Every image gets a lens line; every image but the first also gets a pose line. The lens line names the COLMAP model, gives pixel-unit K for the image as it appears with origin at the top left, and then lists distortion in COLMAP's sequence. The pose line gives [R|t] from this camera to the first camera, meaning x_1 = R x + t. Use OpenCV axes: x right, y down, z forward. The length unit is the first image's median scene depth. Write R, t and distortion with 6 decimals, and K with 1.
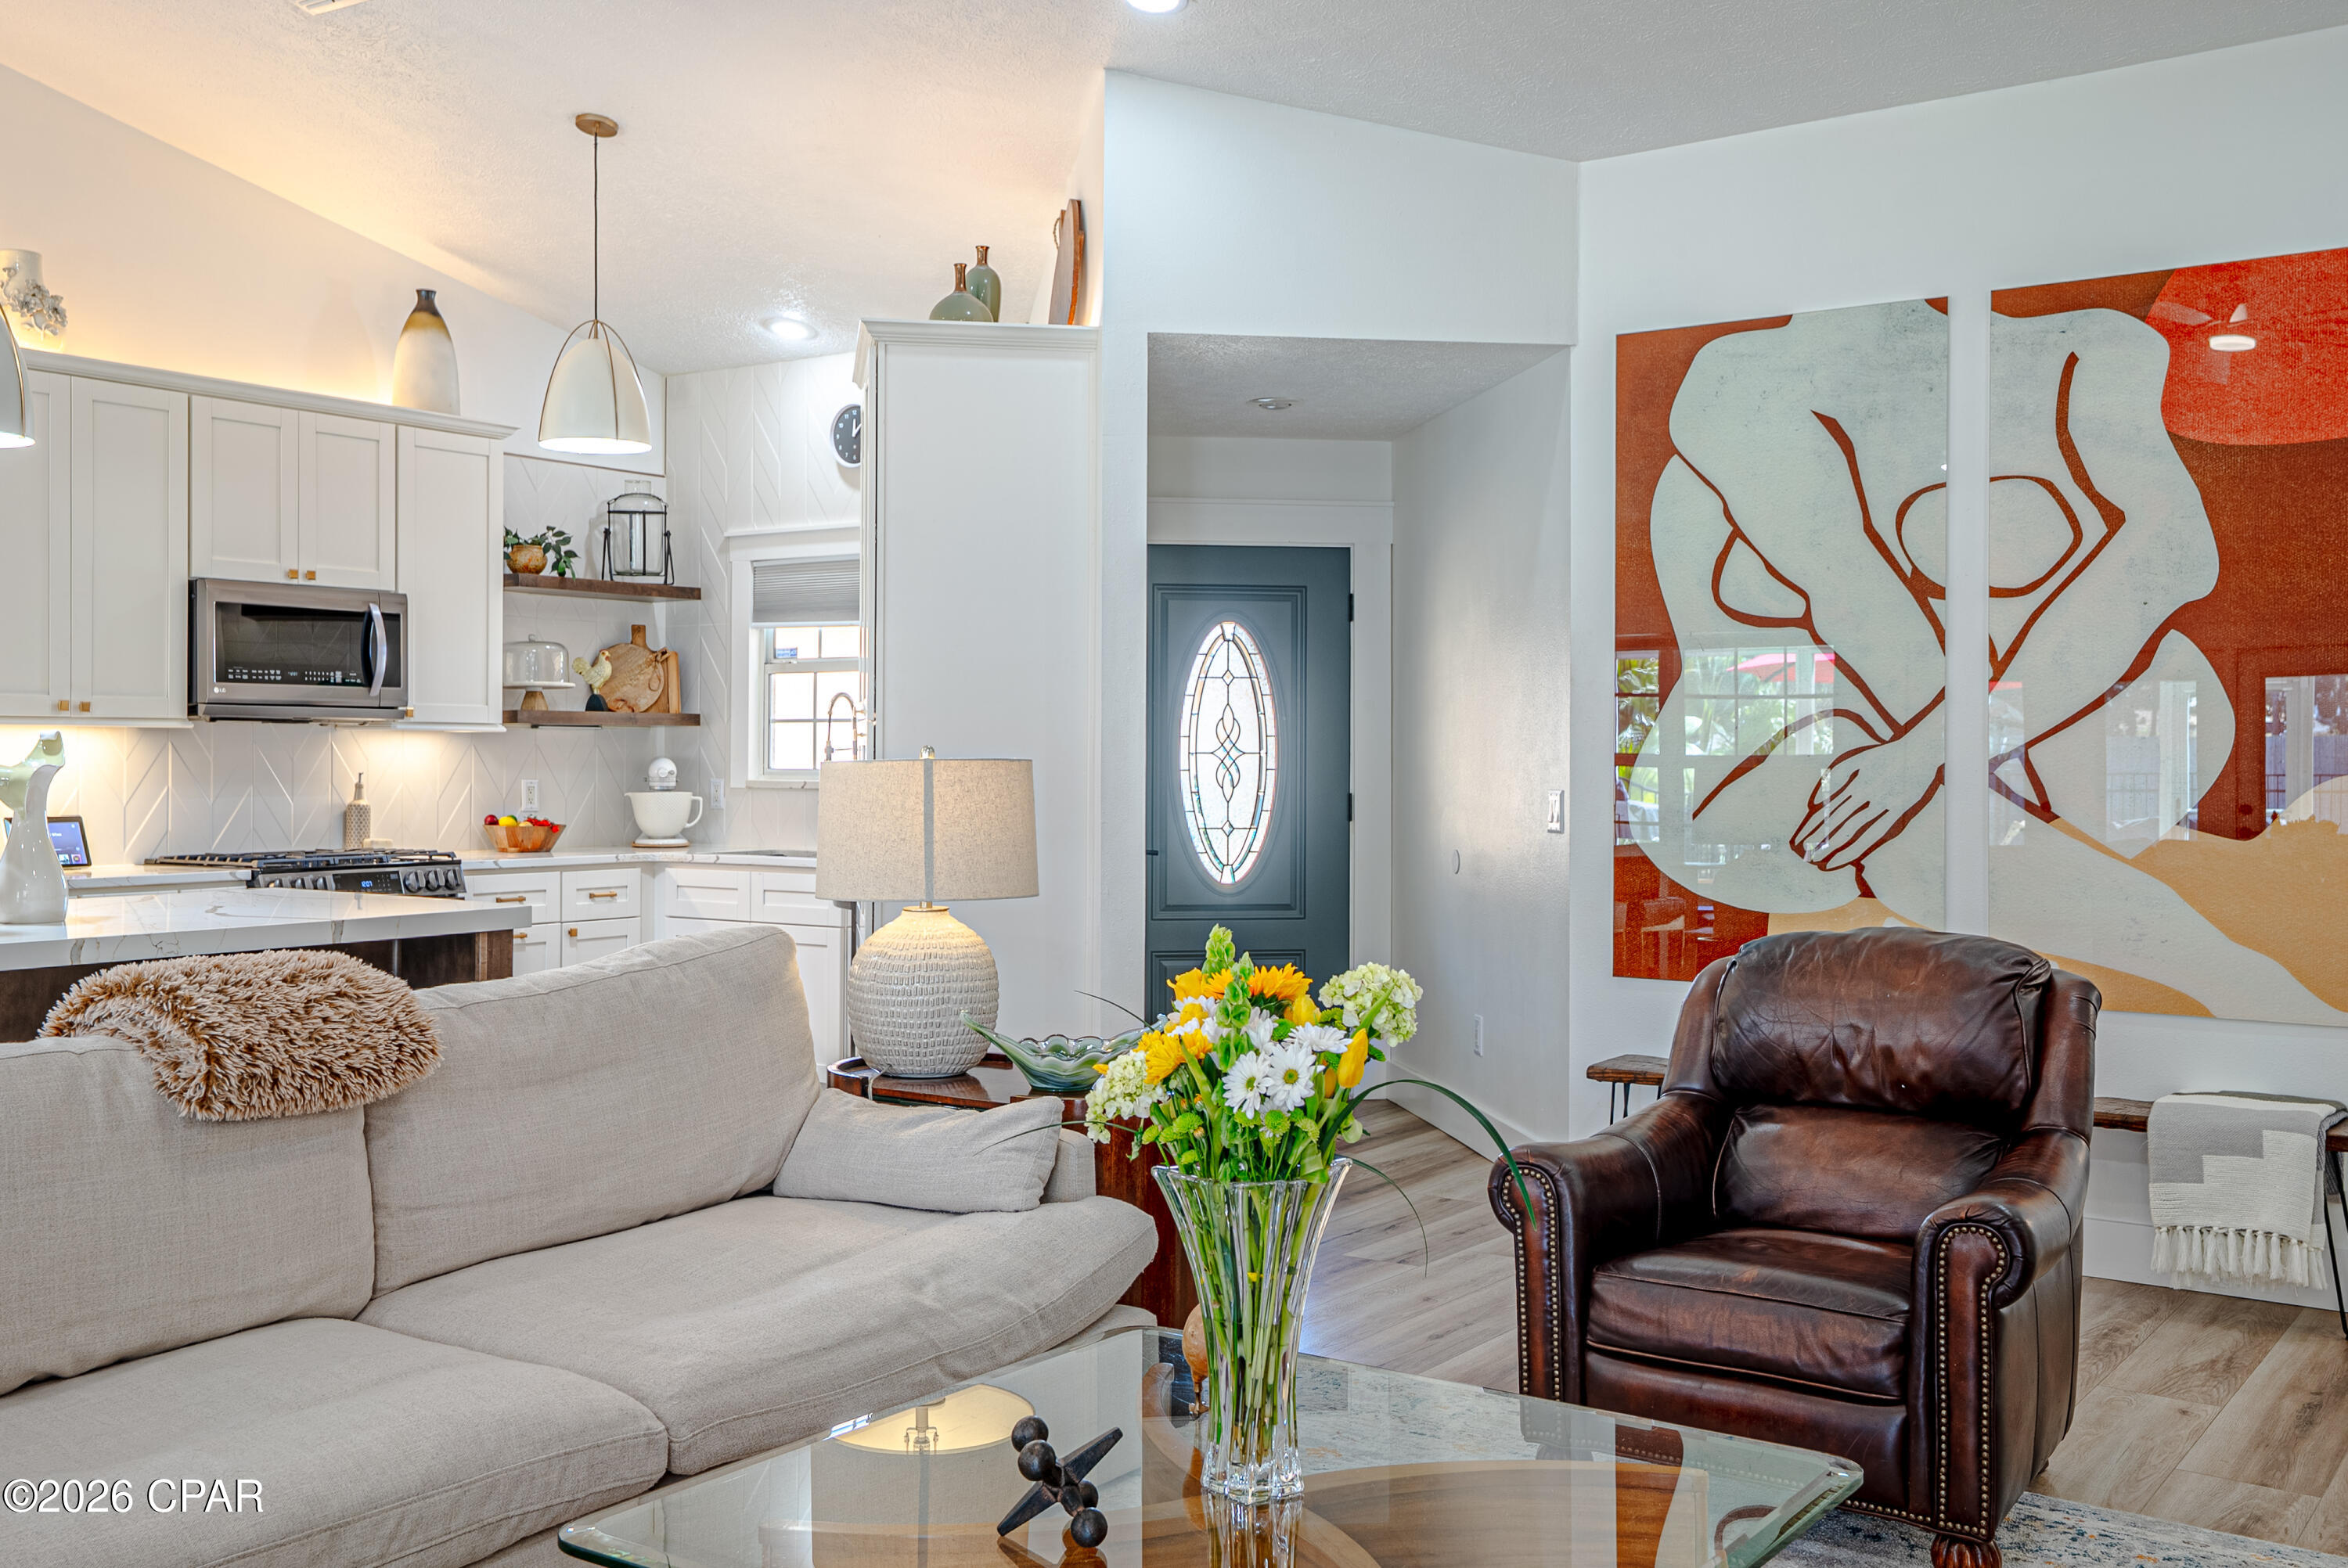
lens RADIAL K [[2237.4, 0, 1156.0], [0, 2237.4, 739.7], [0, 0, 1]] dist [0.054174, 0.032959]
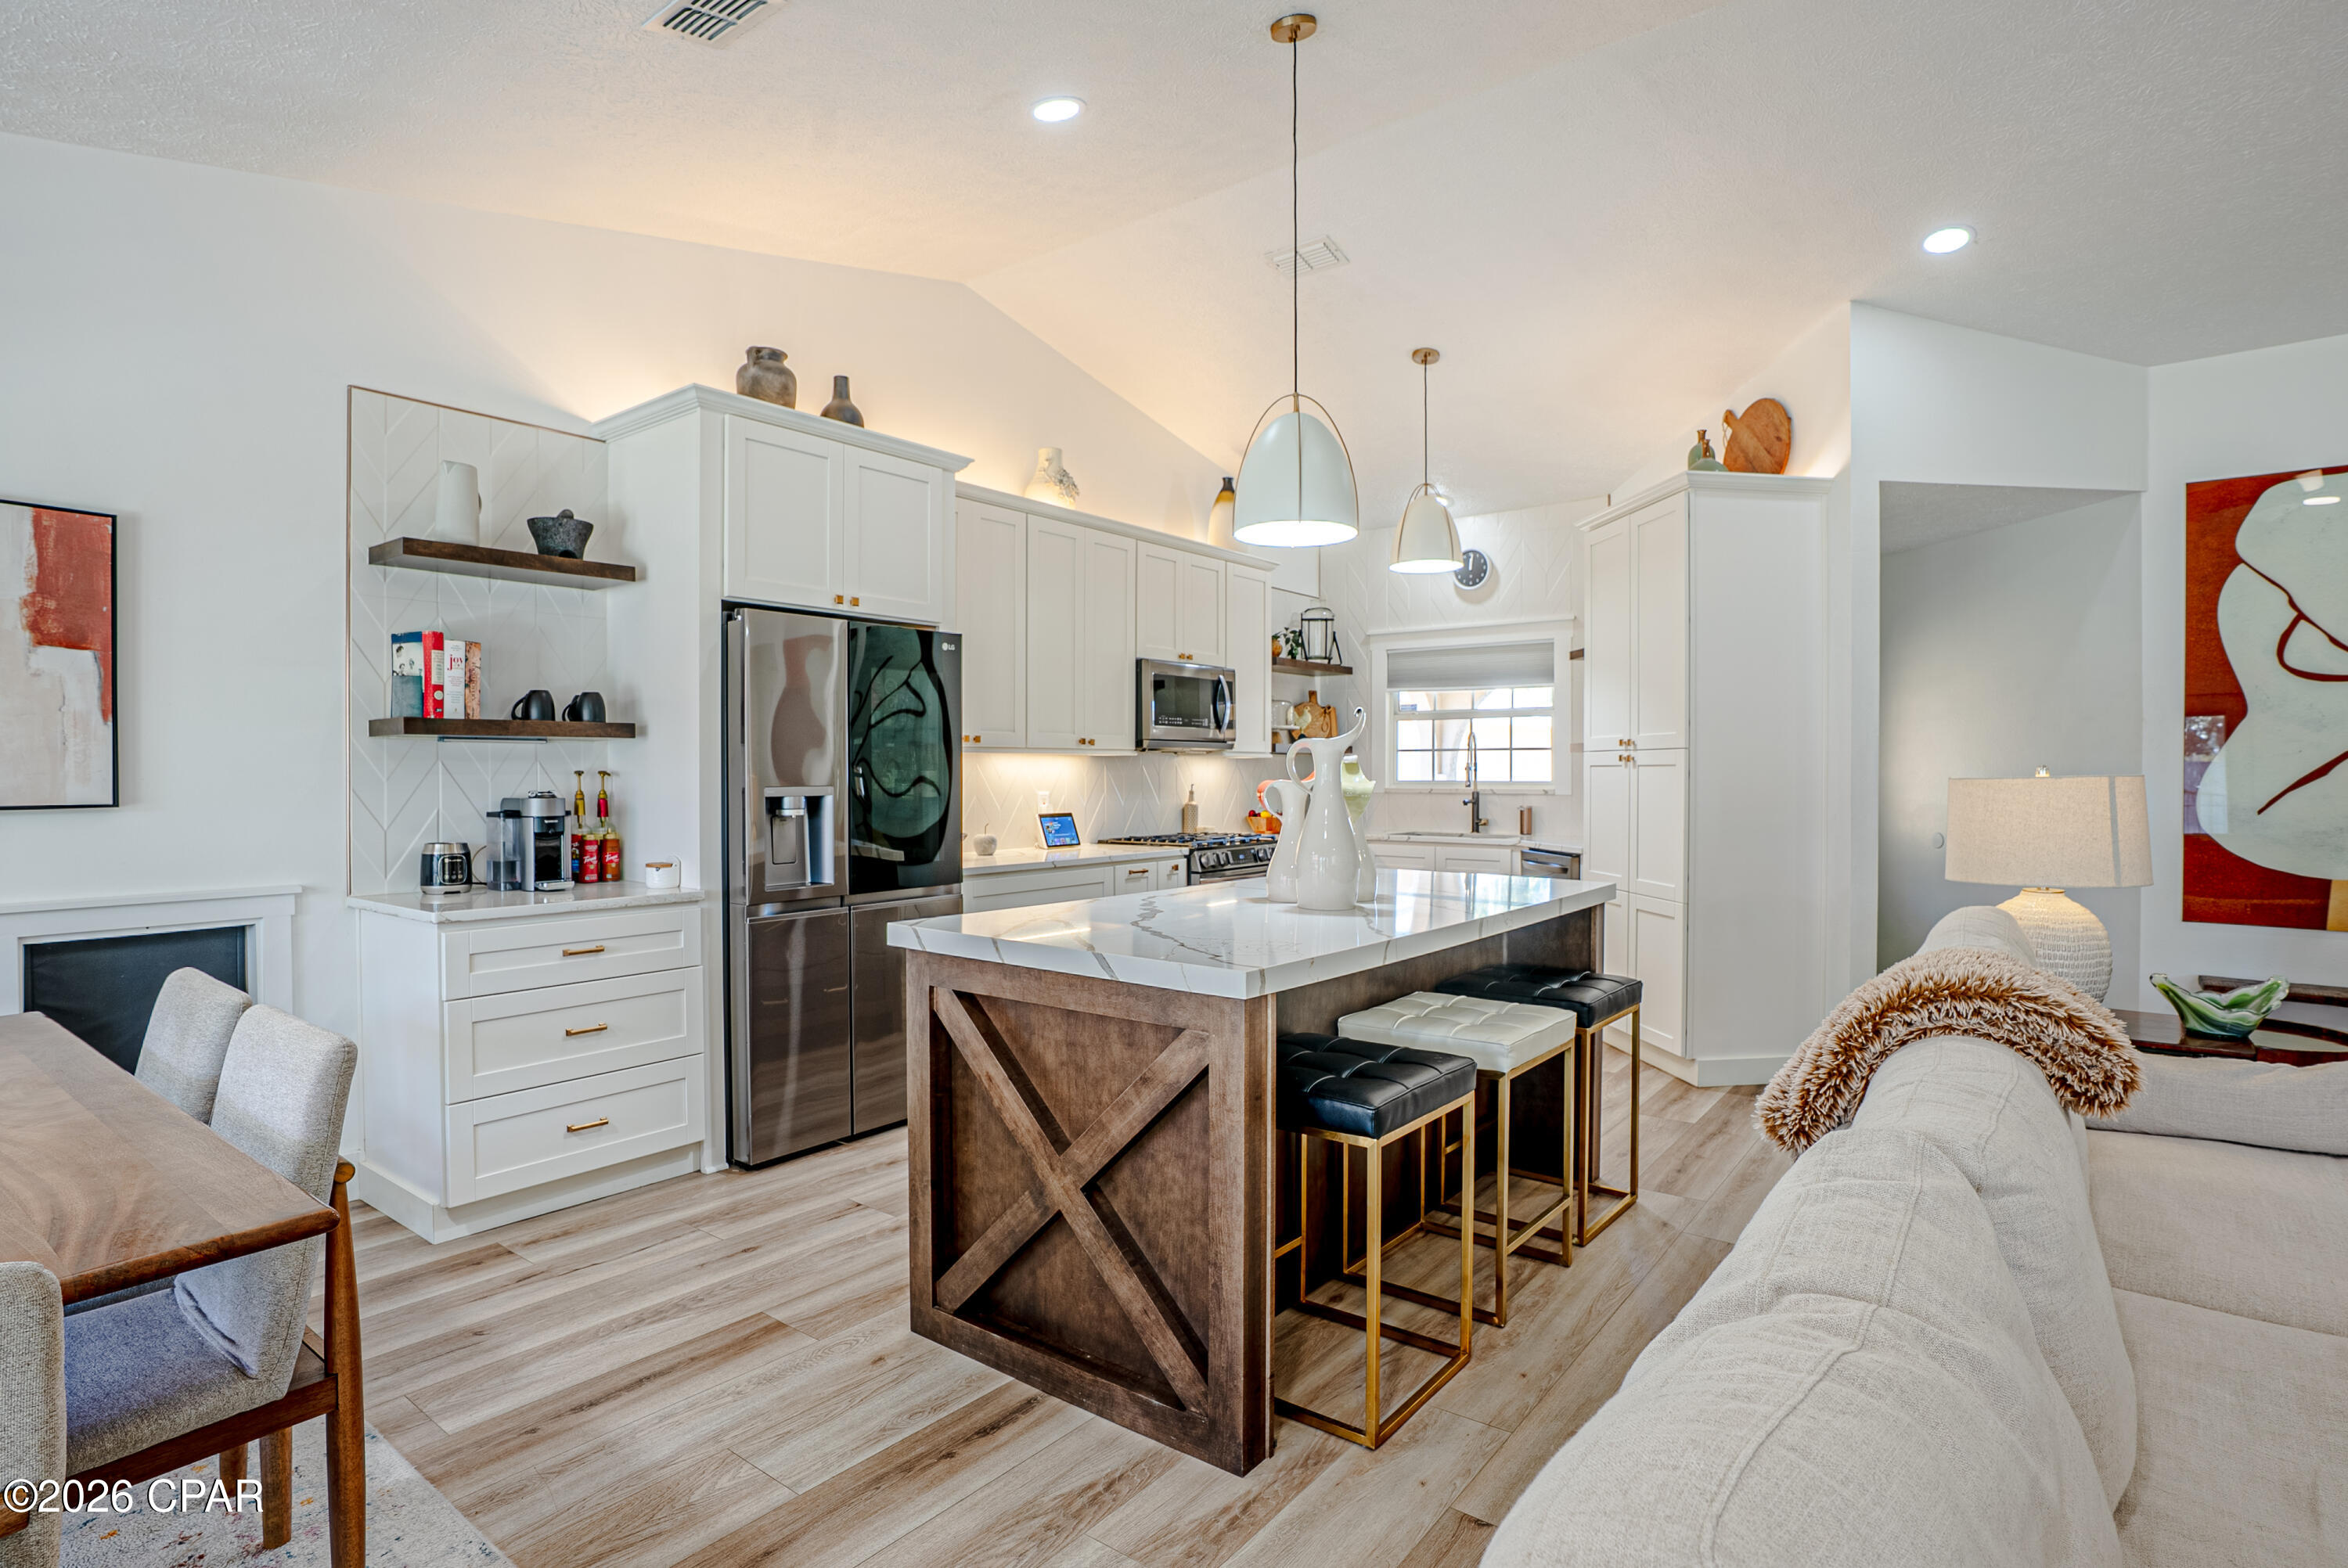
lens RADIAL K [[1175.6, 0, 1179.3], [0, 1175.6, 777.4], [0, 0, 1]] dist [-0.063332, 0.029208]
pose [[0.999106, -0.003272, -0.042143, -0.359480], [0.003818, 0.999910, 0.012885, -0.000436], [0.042097, -0.013034, 0.999029, 0.196896]]
